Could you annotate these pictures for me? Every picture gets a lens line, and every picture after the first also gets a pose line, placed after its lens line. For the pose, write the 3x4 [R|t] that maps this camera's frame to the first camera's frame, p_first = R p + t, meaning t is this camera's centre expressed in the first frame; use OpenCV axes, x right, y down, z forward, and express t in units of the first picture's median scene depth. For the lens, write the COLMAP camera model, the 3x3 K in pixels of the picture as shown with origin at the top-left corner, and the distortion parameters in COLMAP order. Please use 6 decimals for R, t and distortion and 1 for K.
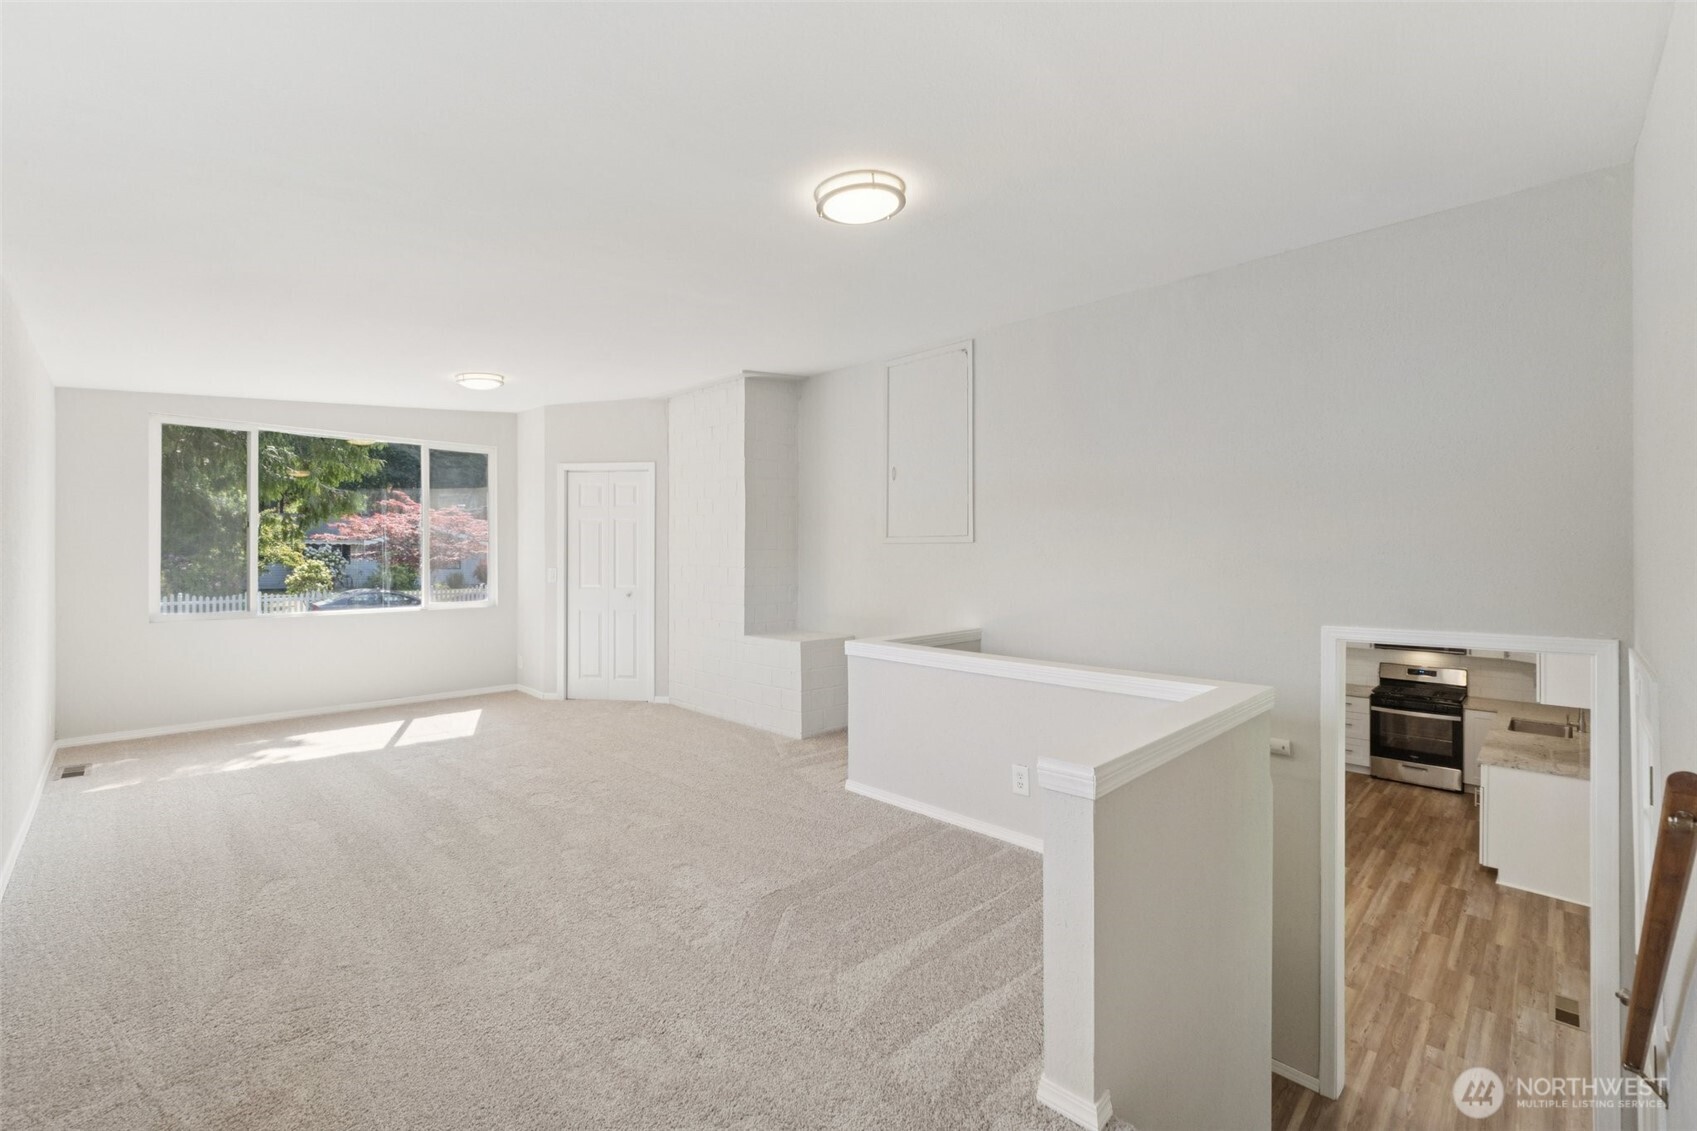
lens RADIAL K [[717.9, 0, 845.2], [0, 717.9, 551.7], [0, 0, 1]] dist [0.004400, -0.000063]
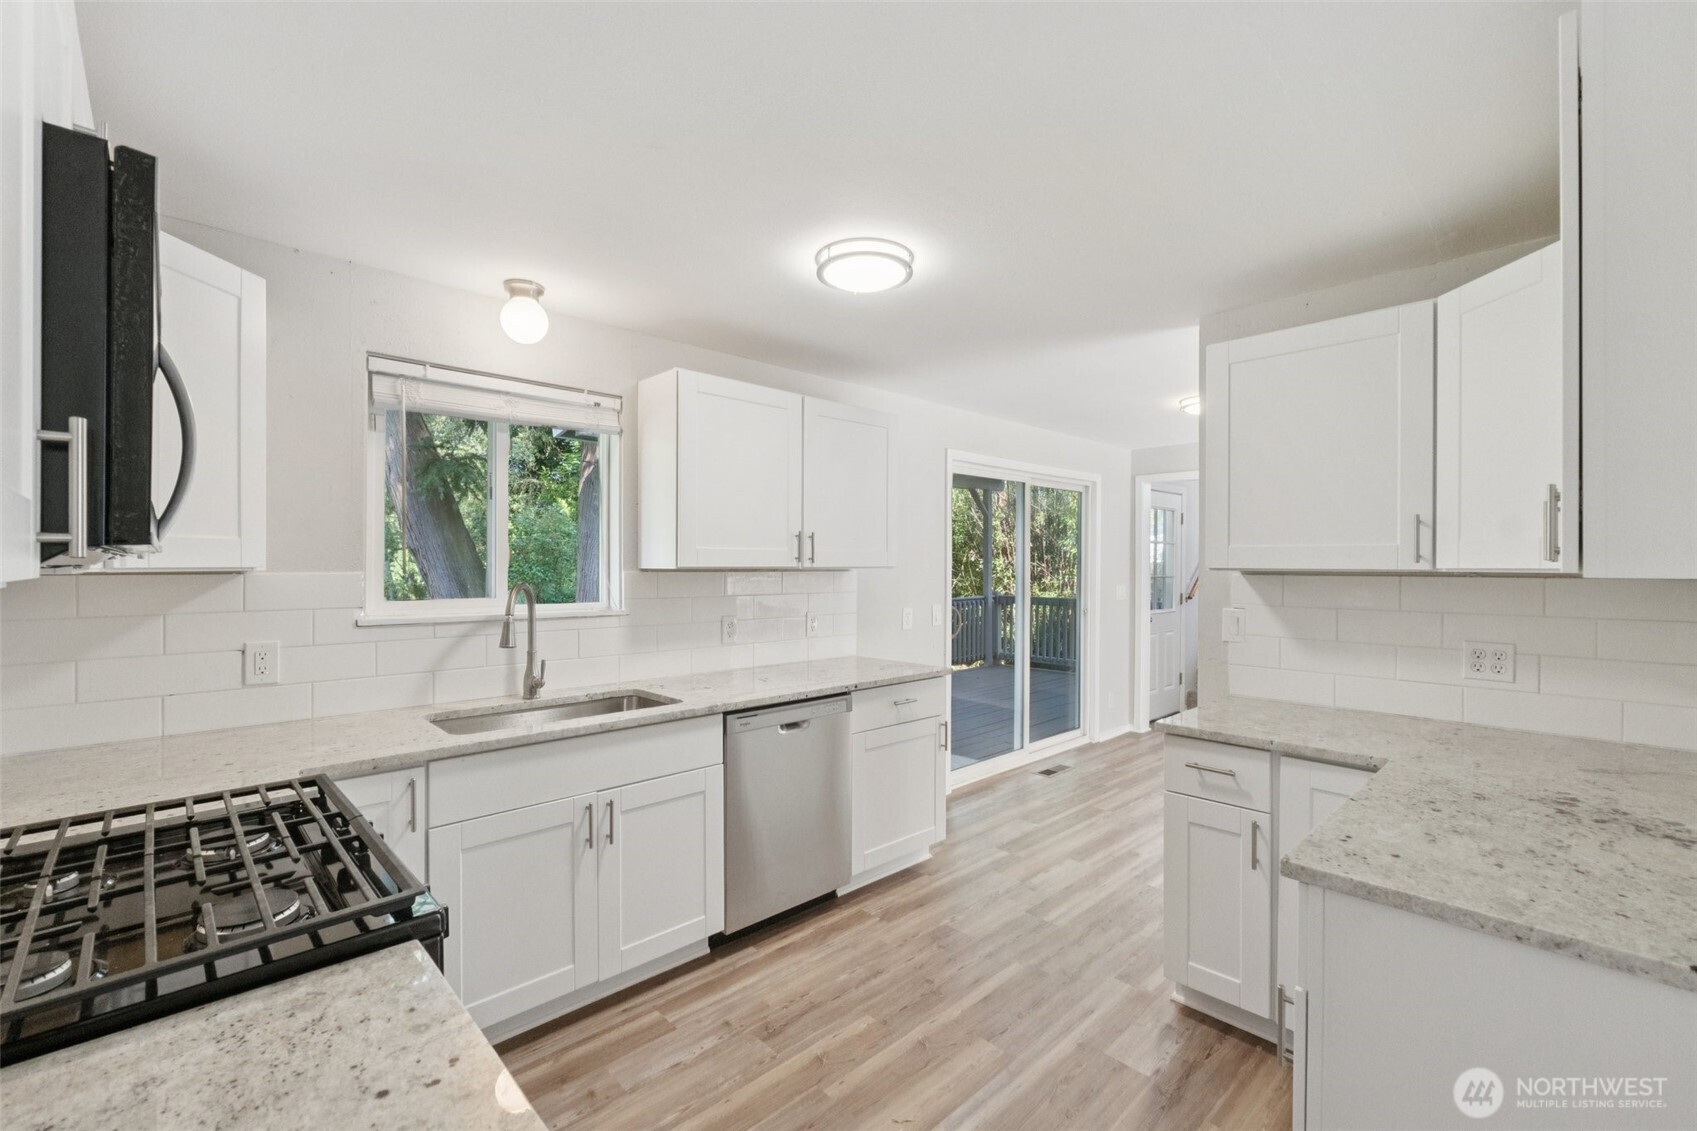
lens RADIAL K [[717.9, 0, 847.6], [0, 717.9, 571.0], [0, 0, 1]] dist [0.004400, -0.000063]
pose [[-0.999679, 0.000295, 0.025351, 0.872149], [0.000357, 0.999997, 0.002438, 0.186112], [-0.025350, 0.002446, -0.999676, 1.484417]]
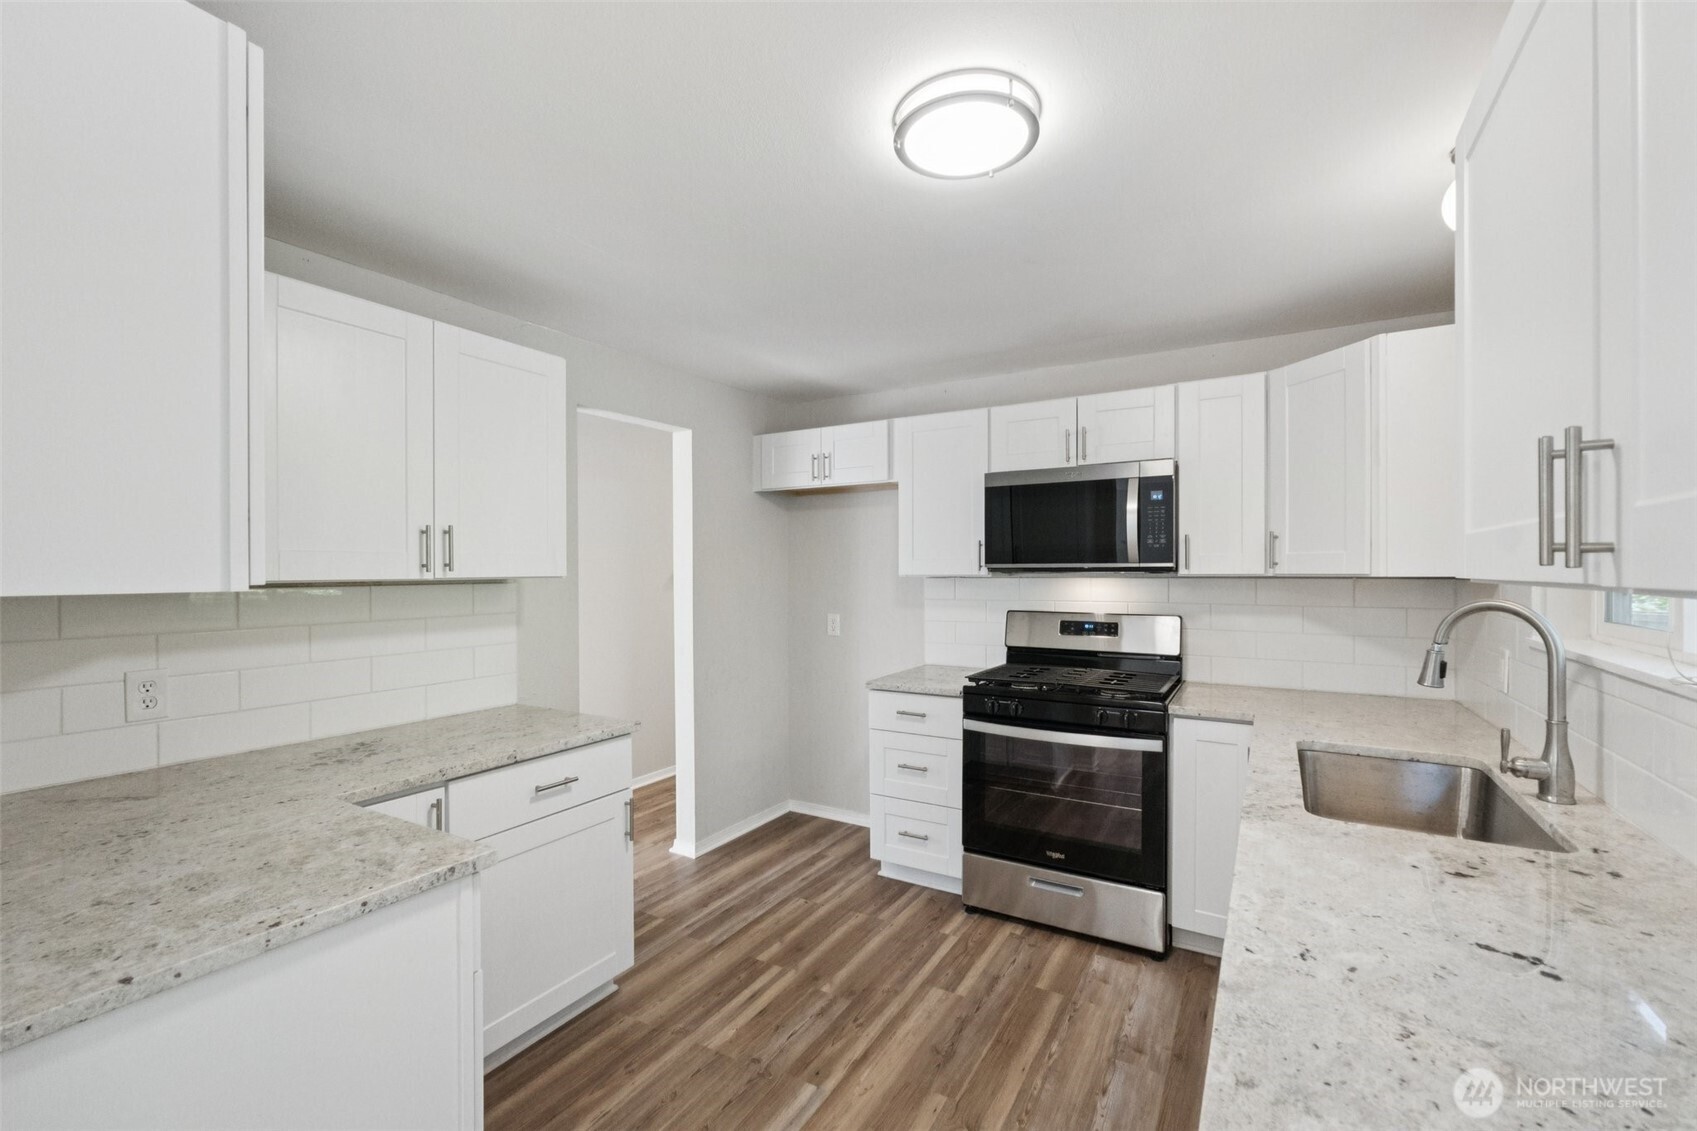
lens RADIAL K [[717.9, 0, 849.0], [0, 717.9, 567.9], [0, 0, 1]] dist [0.004400, -0.000063]
pose [[0.968561, 0.000392, 0.248776, 0.769437], [0.000542, 0.999993, -0.003686, 0.182425], [-0.248776, 0.003705, 0.968554, 0.868126]]
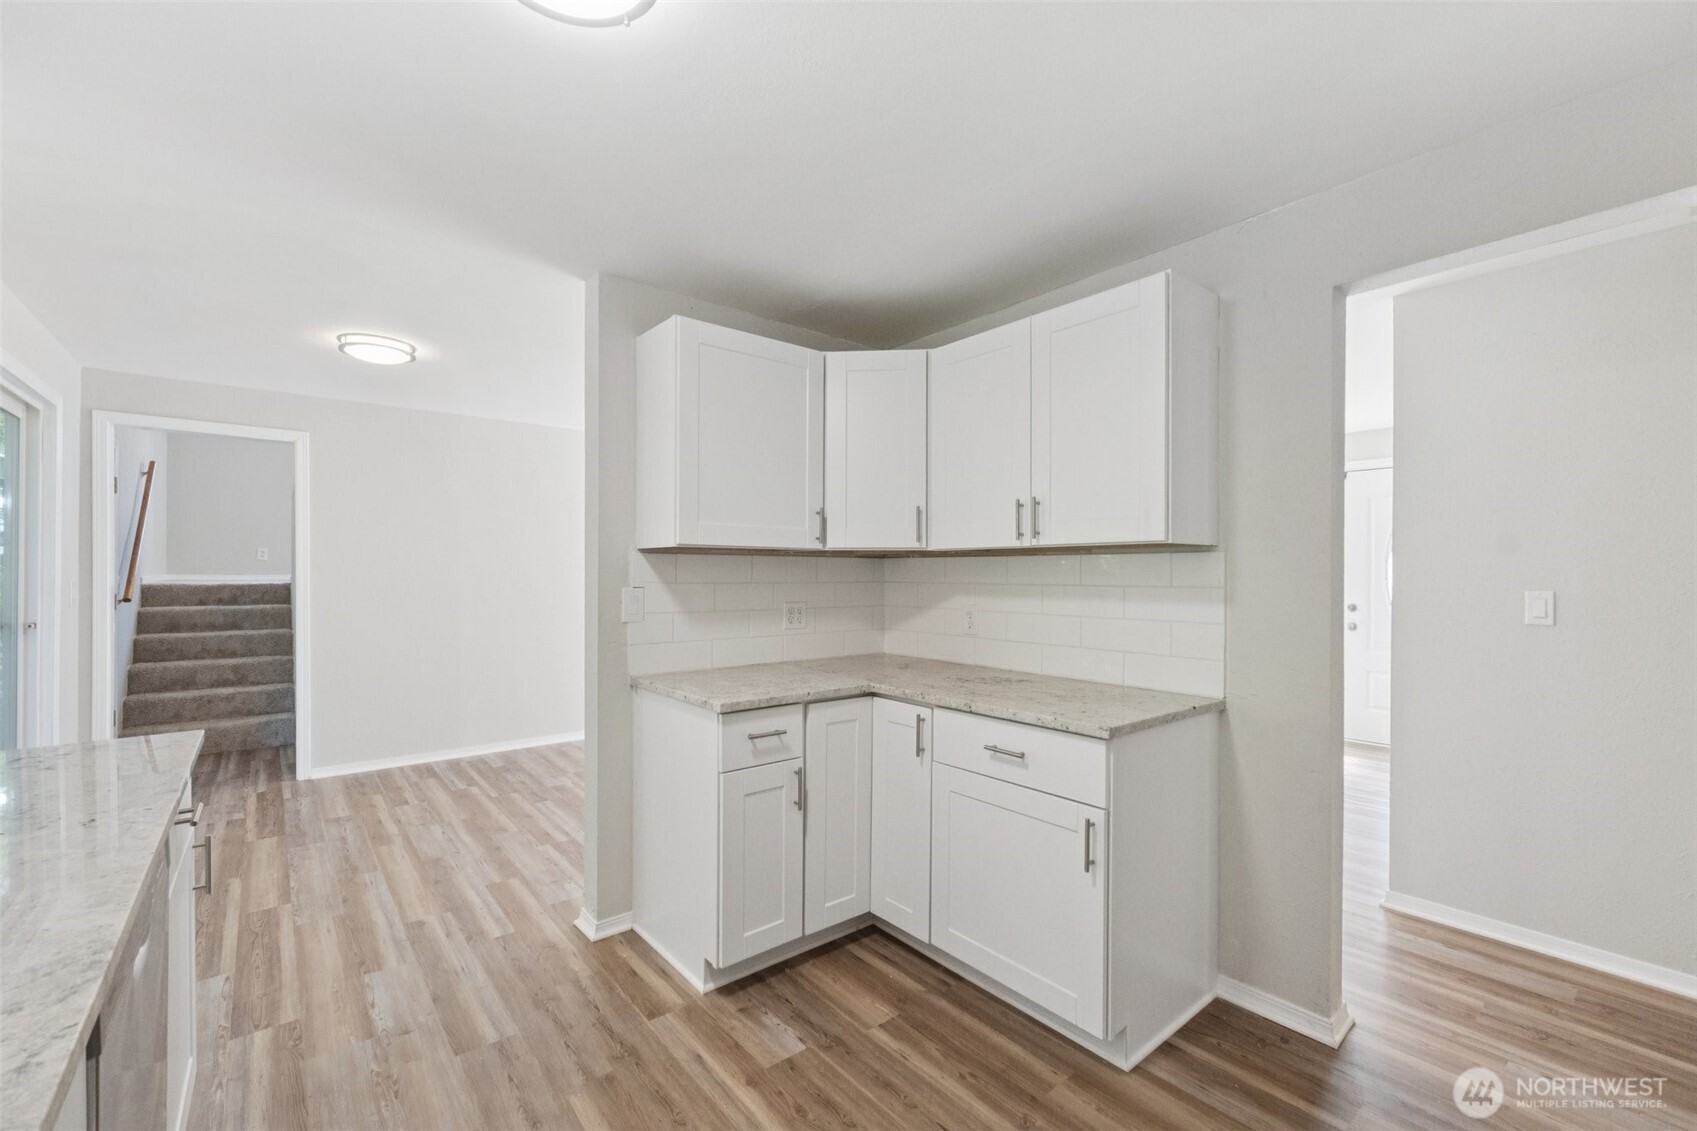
lens RADIAL K [[717.9, 0, 855.5], [0, 717.9, 568.2], [0, 0, 1]] dist [0.004400, -0.000063]
pose [[-0.100341, -0.002552, -0.994950, 1.067976], [-0.000669, 0.999997, -0.002498, 0.199836], [0.994953, 0.000415, -0.100343, 1.207771]]
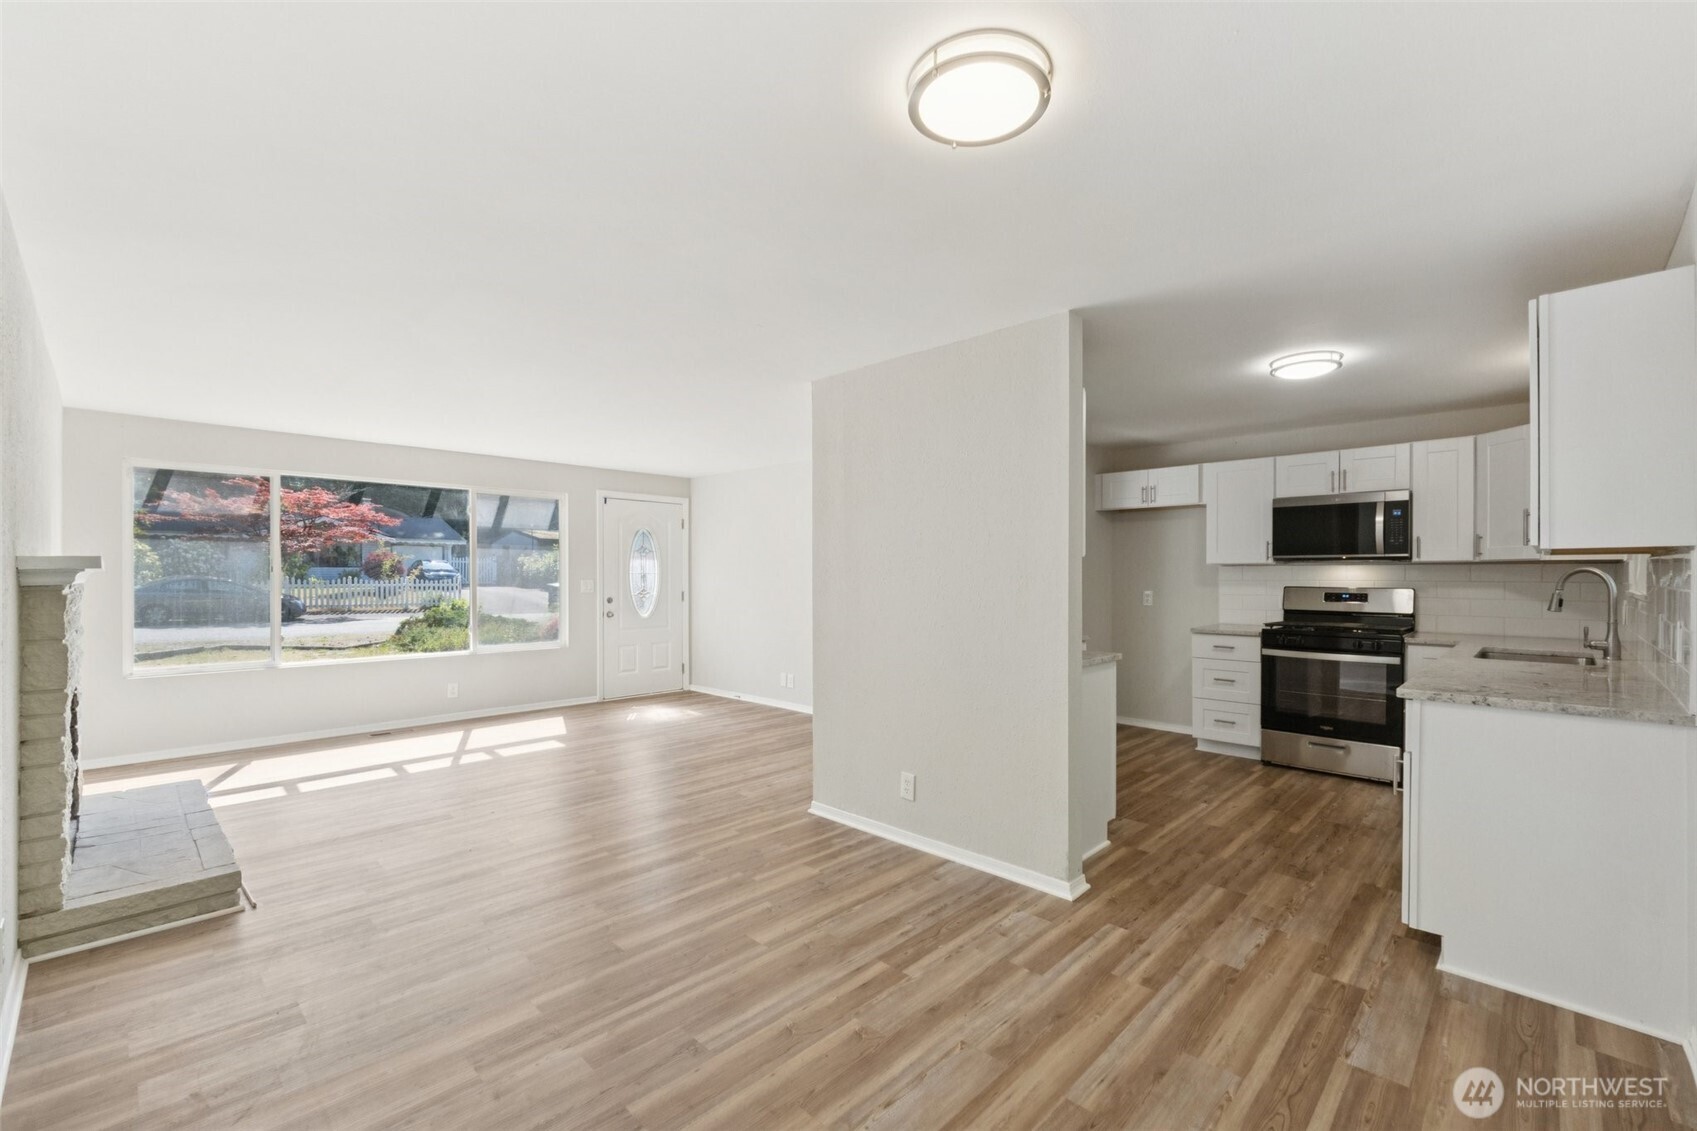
lens RADIAL K [[717.9, 0, 854.3], [0, 717.9, 574.4], [0, 0, 1]] dist [0.004400, -0.000063]
pose [[0.999871, 0.002017, 0.015929, 0.490470], [-0.002035, 0.999997, 0.001162, 0.199710], [-0.015927, -0.001194, 0.999872, 0.514602]]
